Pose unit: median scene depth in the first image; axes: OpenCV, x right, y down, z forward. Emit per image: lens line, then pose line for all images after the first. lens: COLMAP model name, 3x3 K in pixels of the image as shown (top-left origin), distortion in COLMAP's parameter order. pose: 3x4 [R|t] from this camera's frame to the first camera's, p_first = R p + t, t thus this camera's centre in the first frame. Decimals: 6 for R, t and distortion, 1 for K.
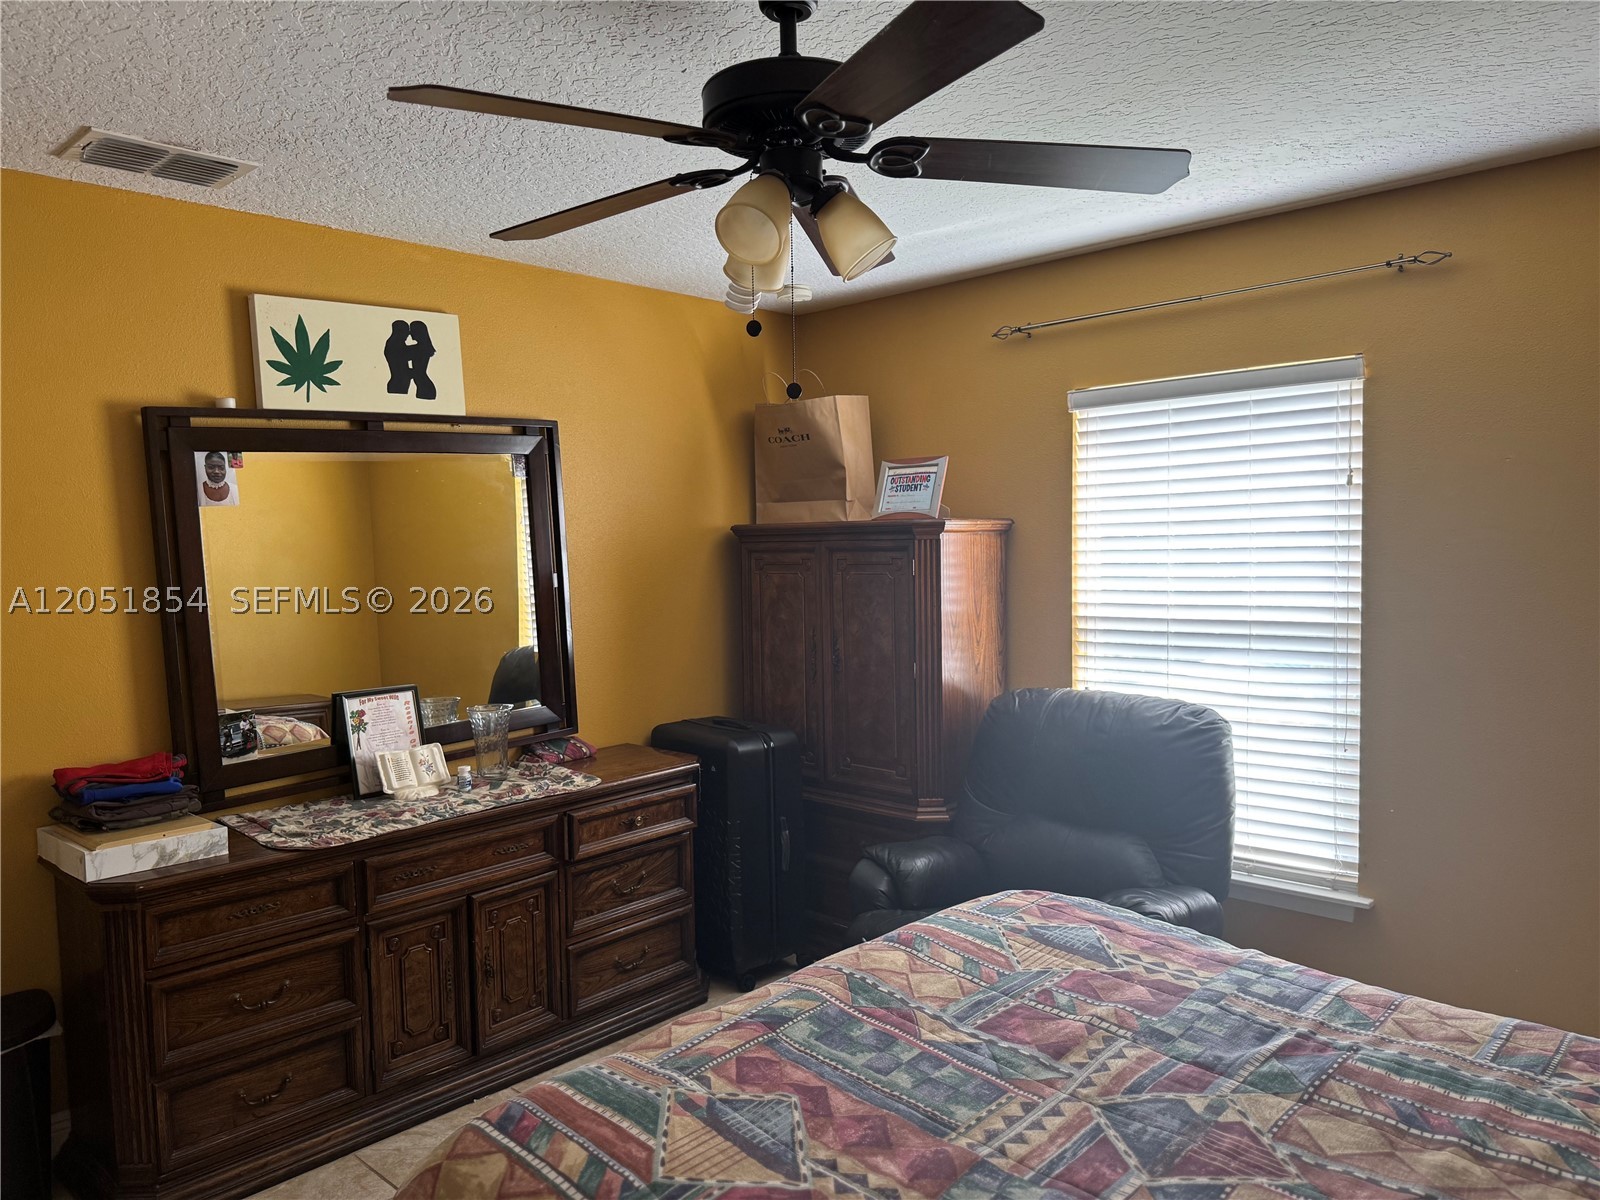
lens RADIAL K [[1125.5, 0, 806.3], [0, 1125.5, 607.2], [0, 0, 1]] dist [0.074782, -0.092620]
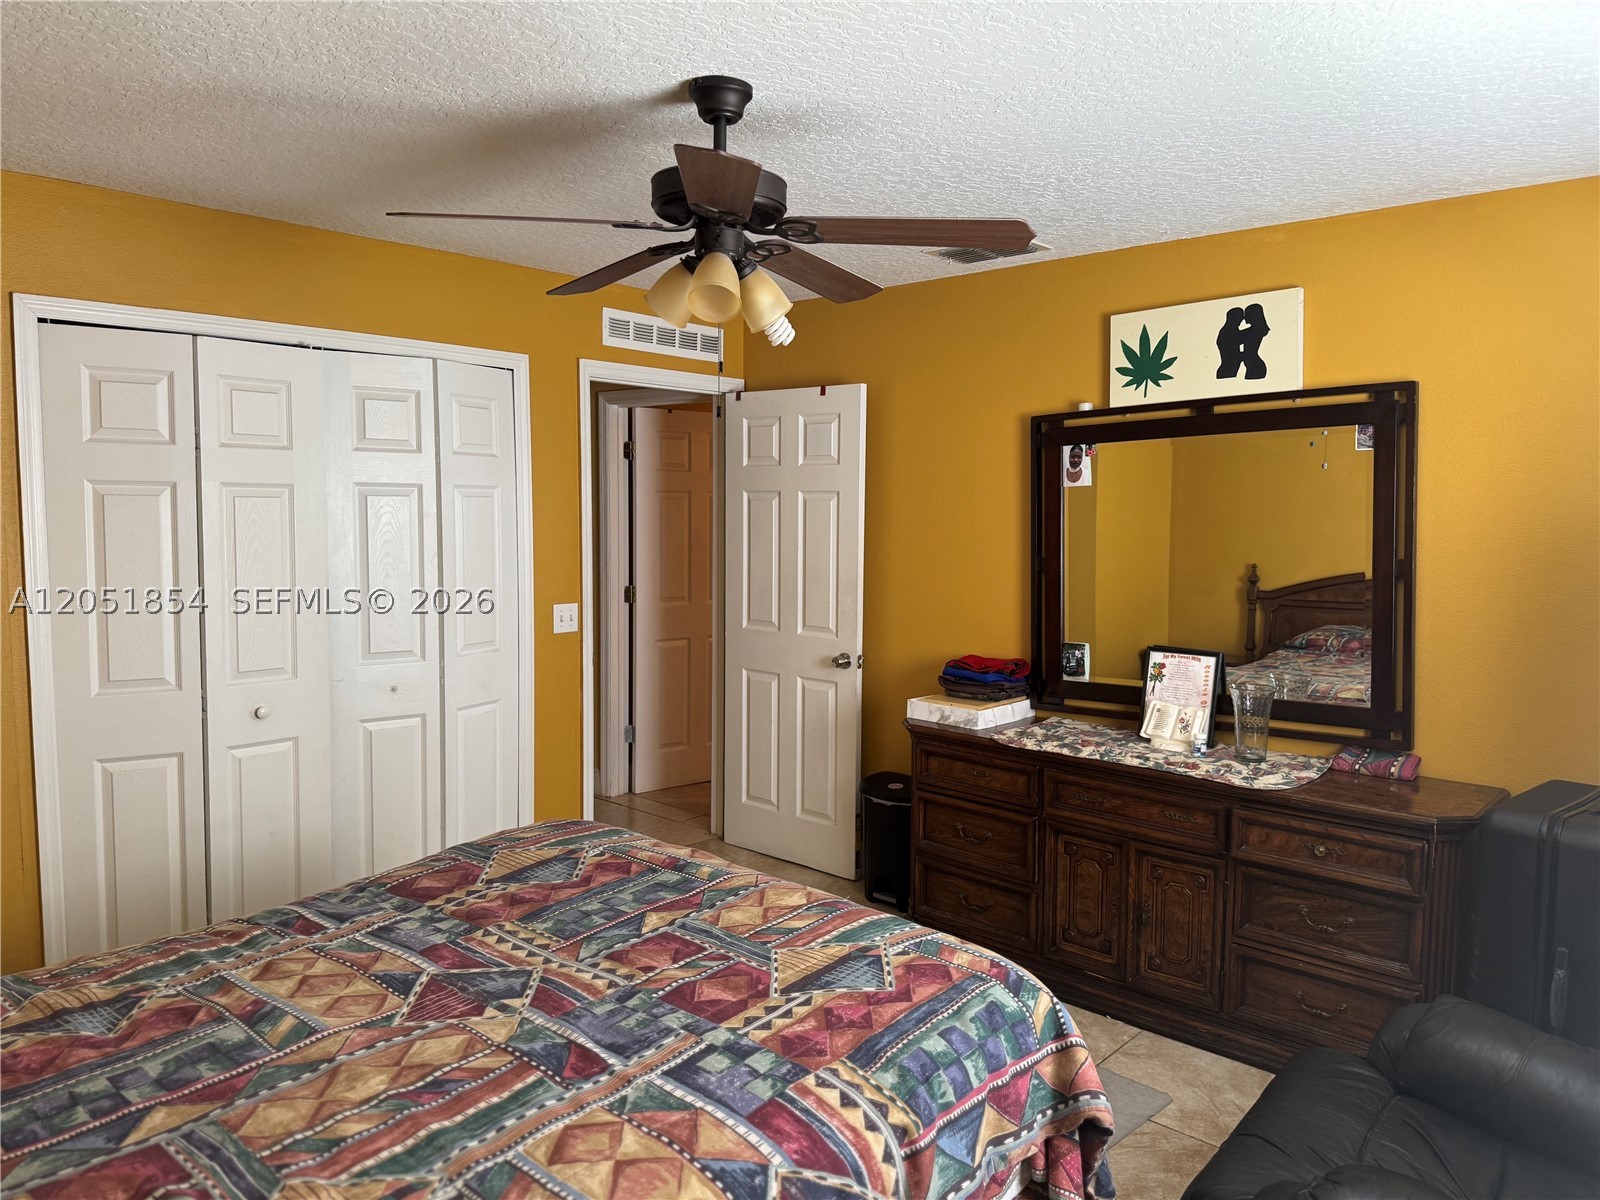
lens RADIAL K [[1125.5, 0, 800.8], [0, 1125.5, 595.1], [0, 0, 1]] dist [0.074782, -0.092620]
pose [[0.017048, 0.103978, -0.994434, 0.788024], [-0.075002, 0.991909, 0.102428, -0.072230], [0.997038, 0.072839, 0.024708, 0.651648]]
